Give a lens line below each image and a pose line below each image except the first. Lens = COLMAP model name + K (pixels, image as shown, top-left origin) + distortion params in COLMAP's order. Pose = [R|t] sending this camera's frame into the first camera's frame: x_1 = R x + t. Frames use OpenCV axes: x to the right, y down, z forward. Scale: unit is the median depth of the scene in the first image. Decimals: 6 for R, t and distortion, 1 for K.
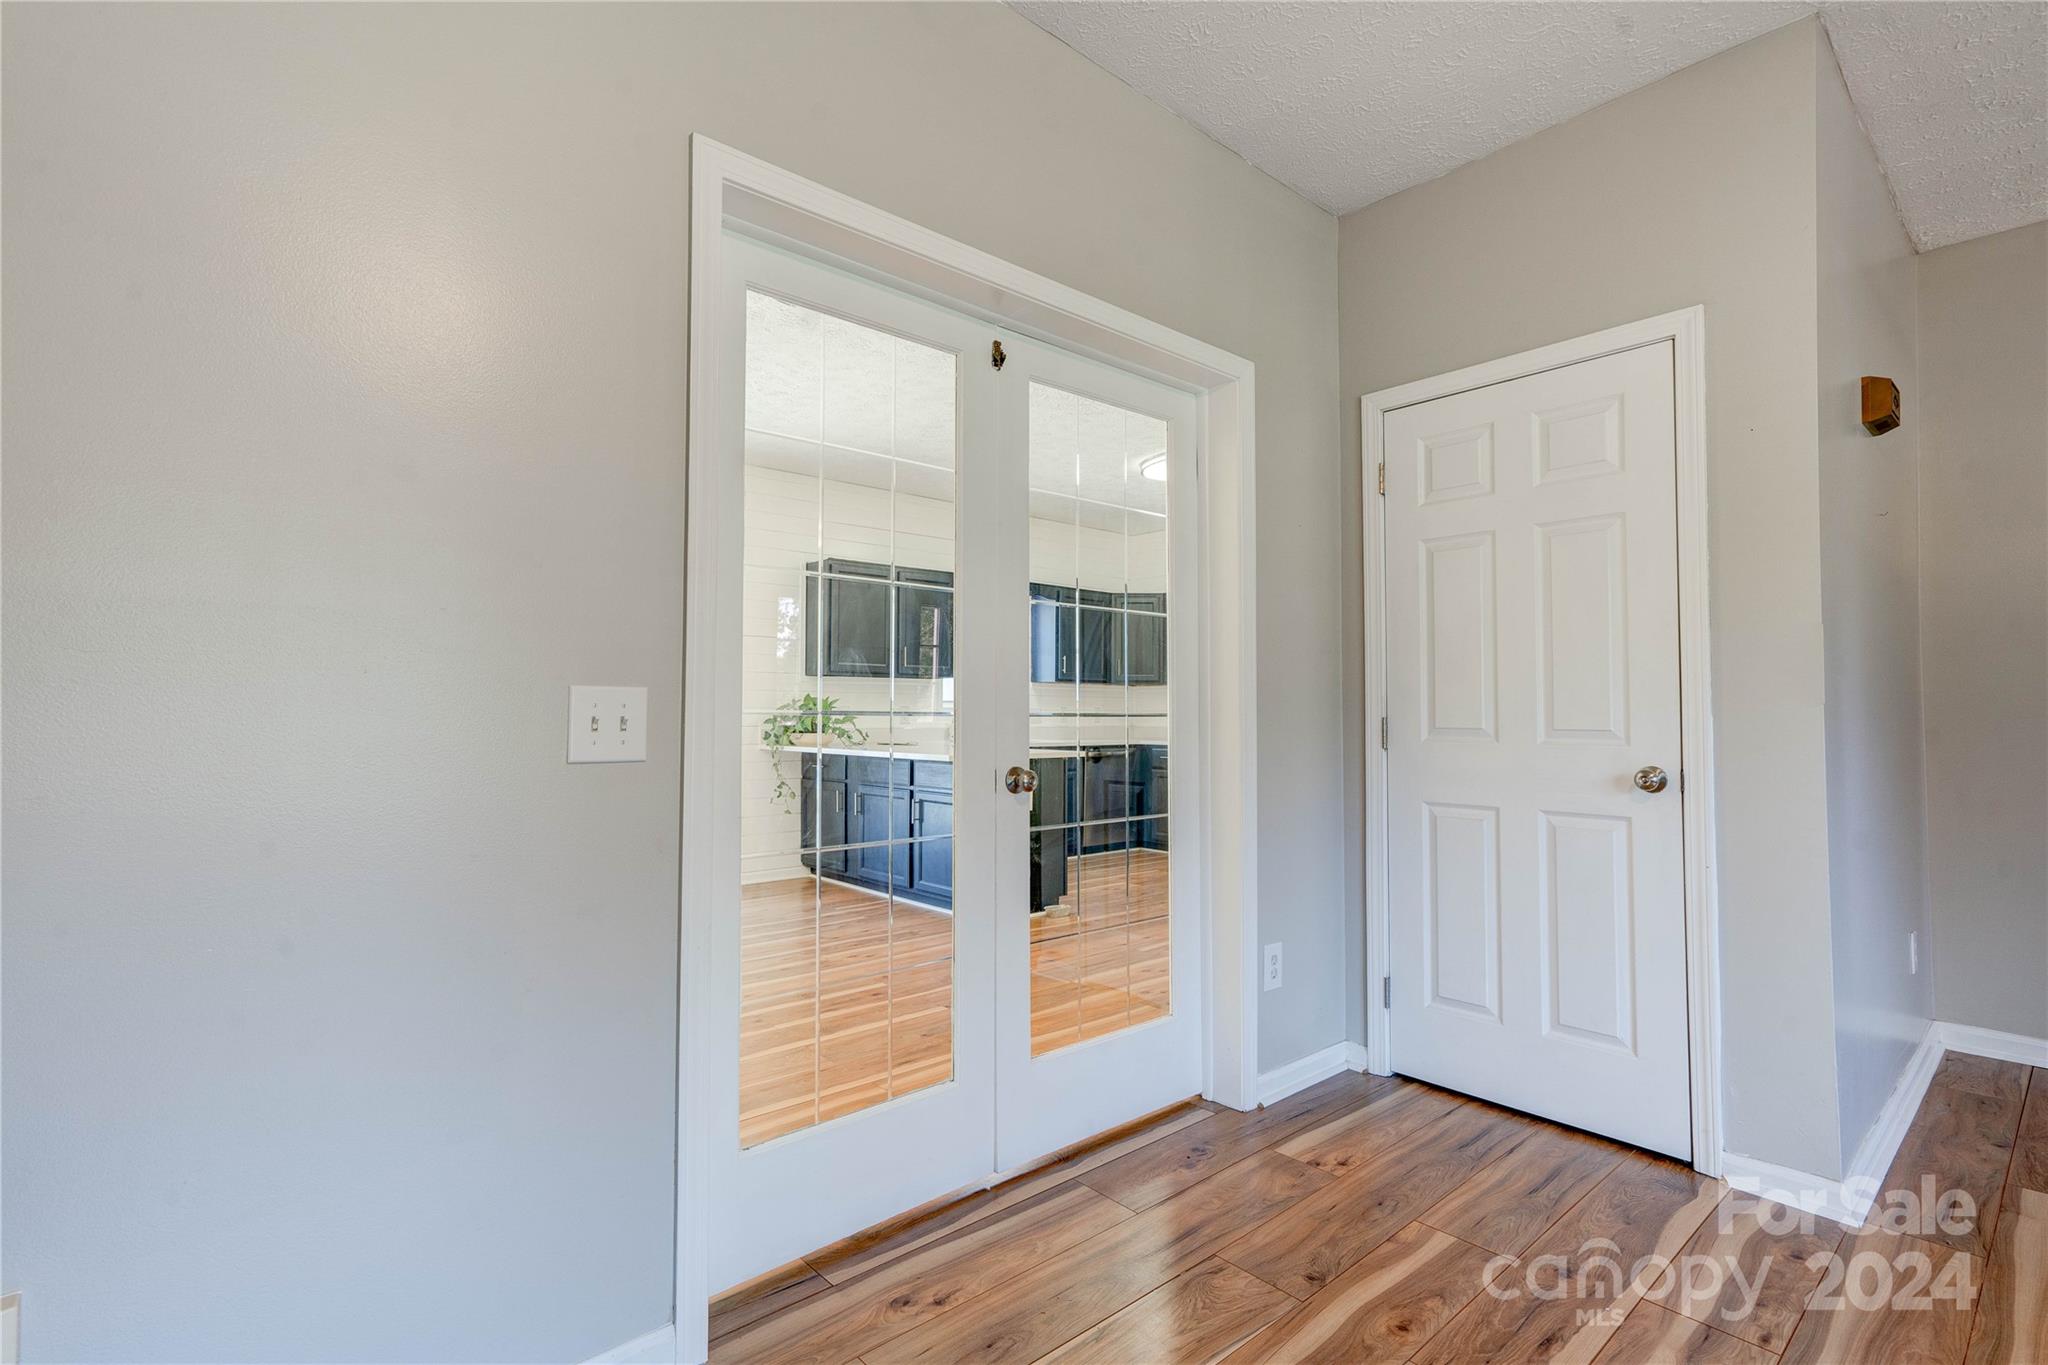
lens RADIAL K [[947.5, 0, 1011.1], [0, 947.5, 680.0], [0, 0, 1]] dist [0.001330, 0.008651]
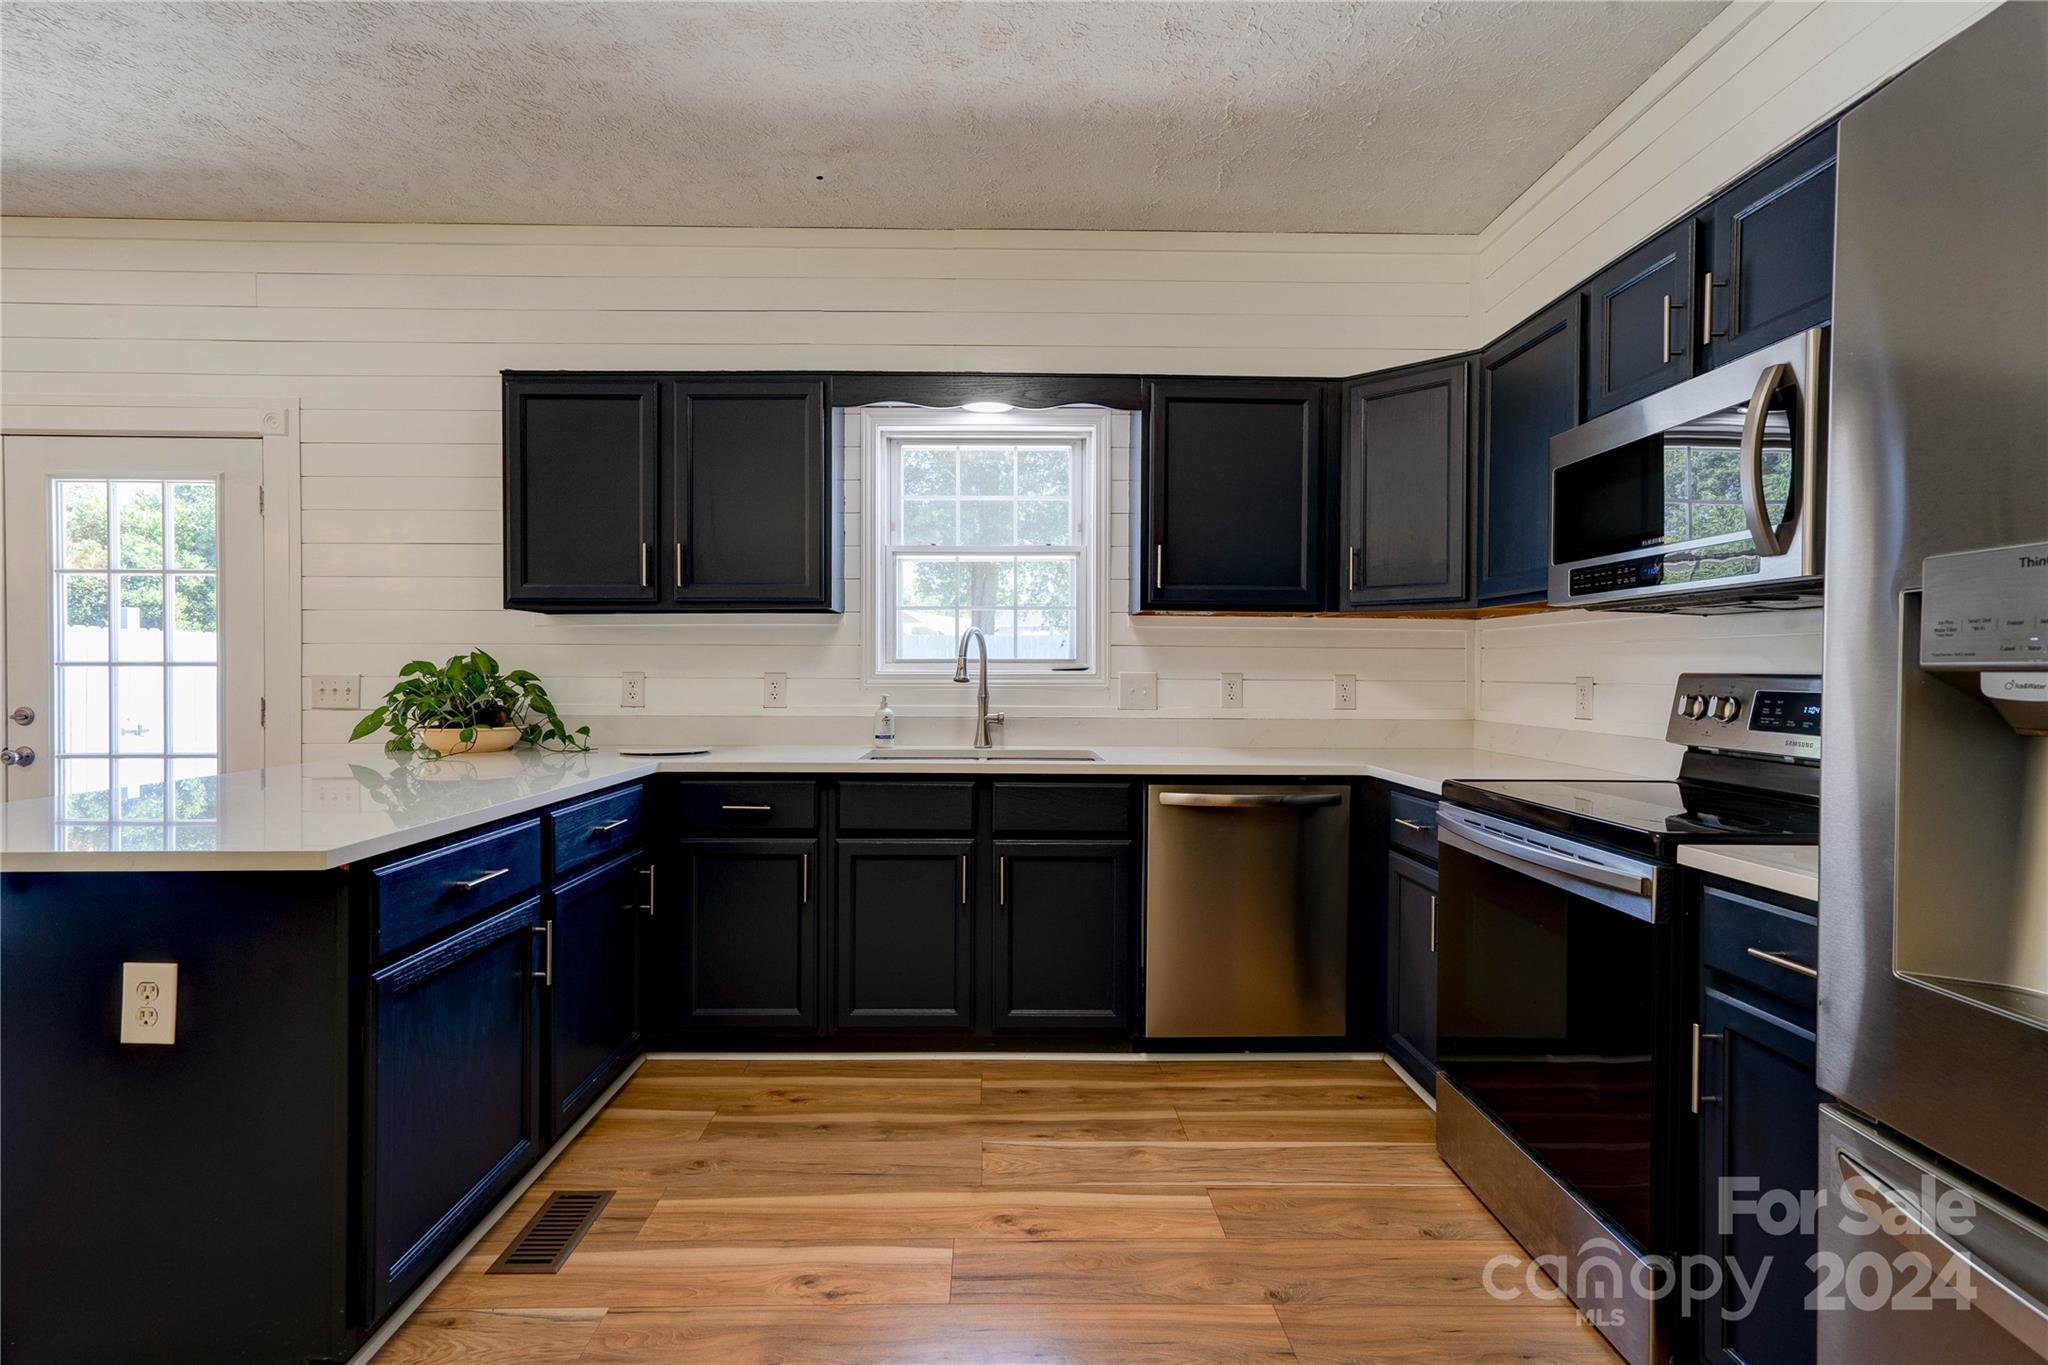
lens RADIAL K [[962.9, 0, 1008.0], [0, 962.9, 680.2], [0, 0, 1]] dist [-0.002404, 0.010468]
pose [[0.766130, 0.005915, -0.642659, 0.680157], [0.020721, 0.999210, 0.033898, 0.041298], [0.642352, -0.039287, 0.765402, 1.614091]]
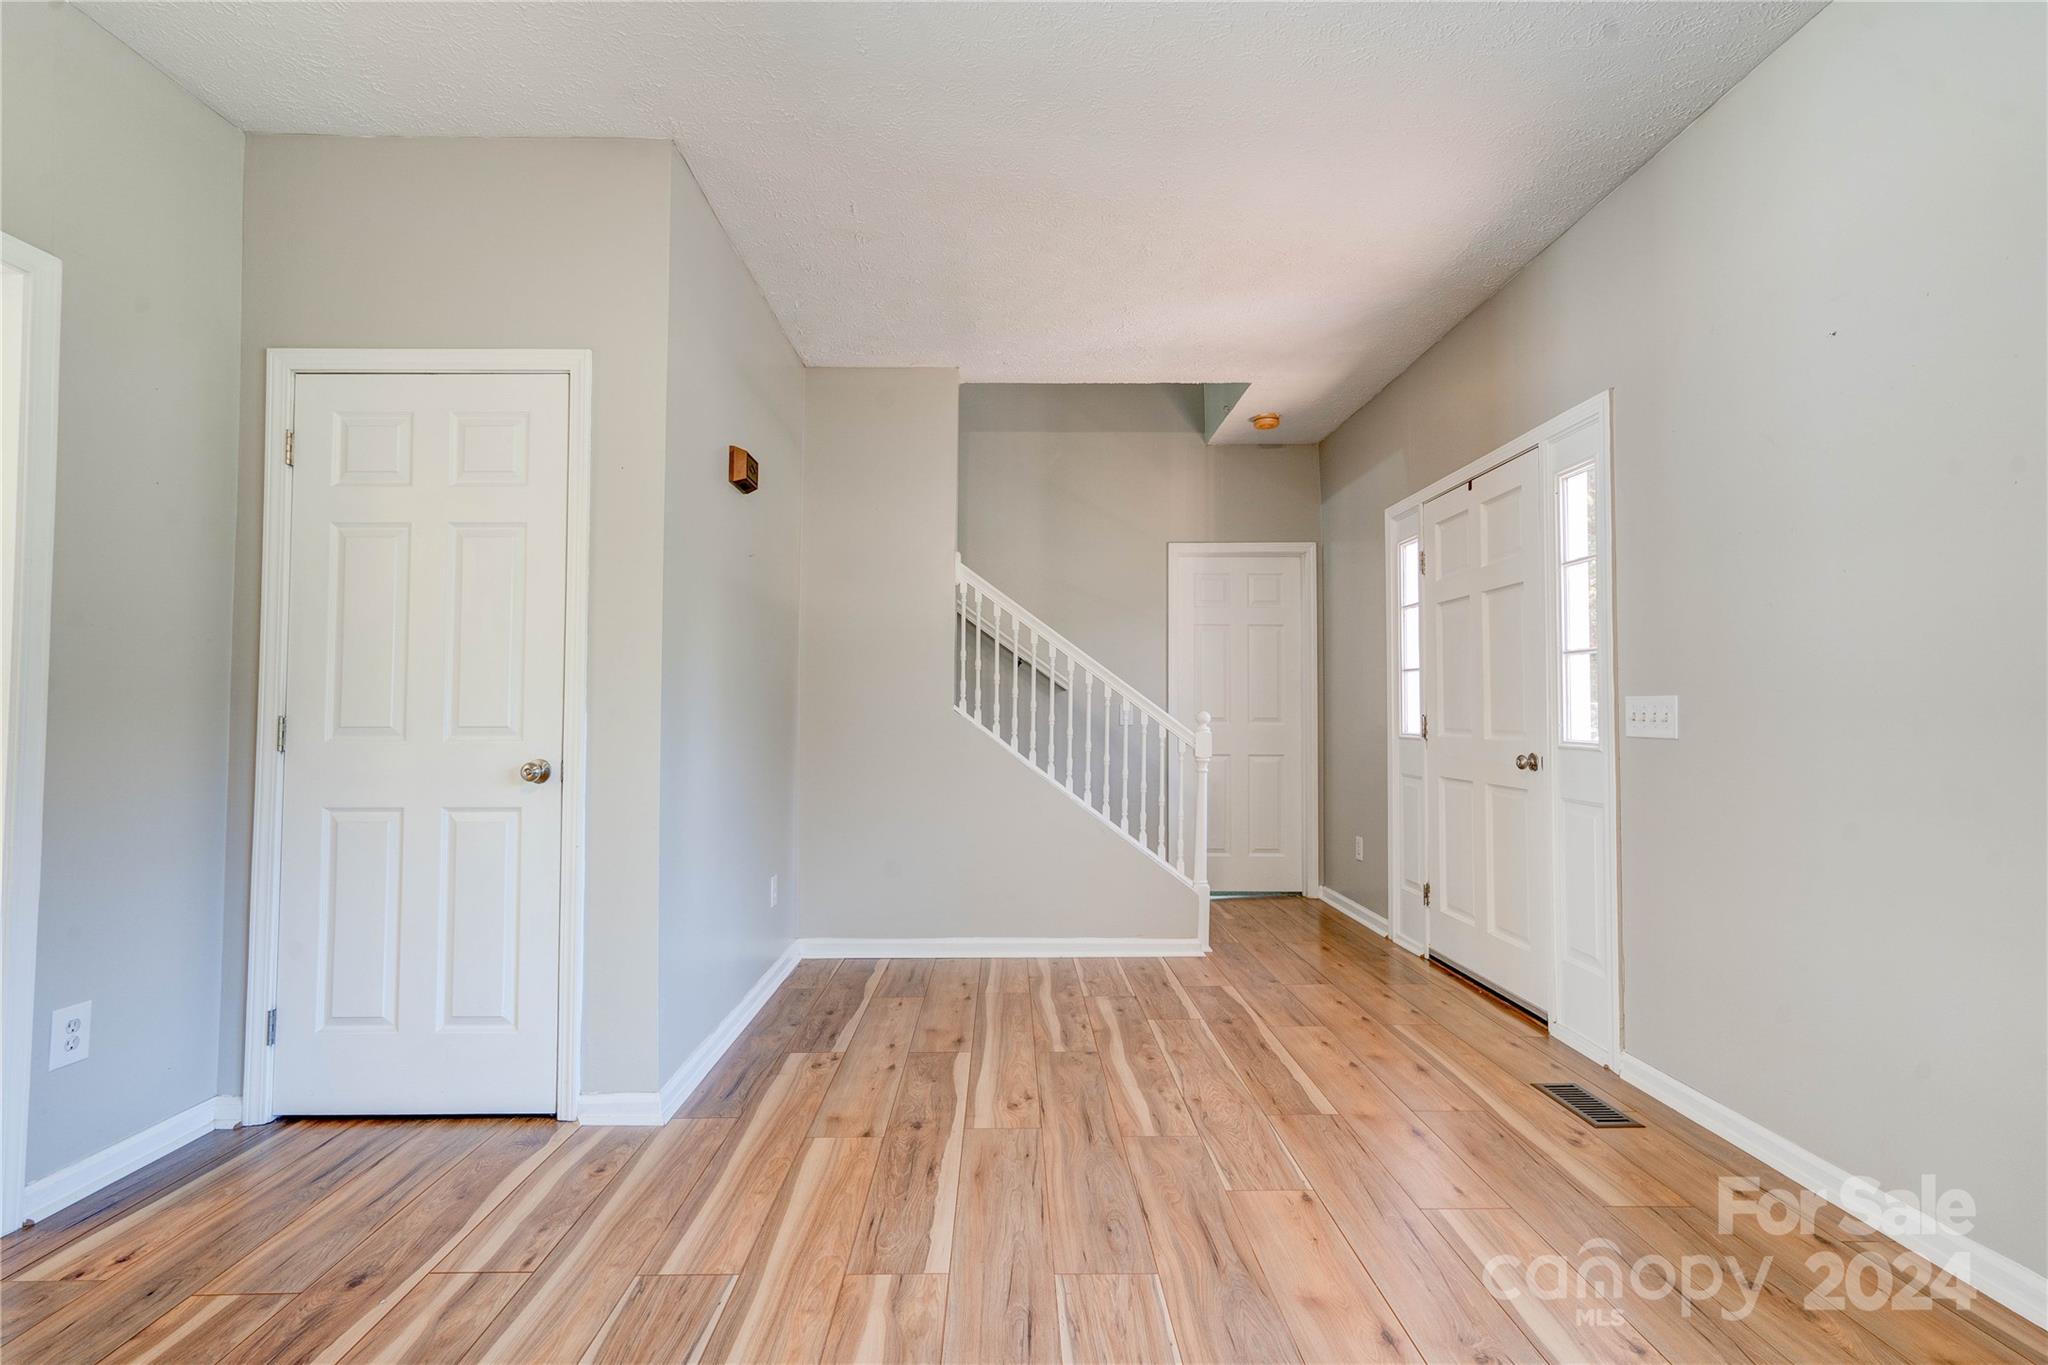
lens RADIAL K [[933.1, 0, 1006.4], [0, 933.1, 677.9], [0, 0, 1]] dist [0.002090, 0.006190]
pose [[0.655972, 0.023569, 0.754417, 0.174307], [-0.023990, 0.999658, -0.010371, -0.003450], [-0.754404, -0.011295, 0.656314, -0.085430]]
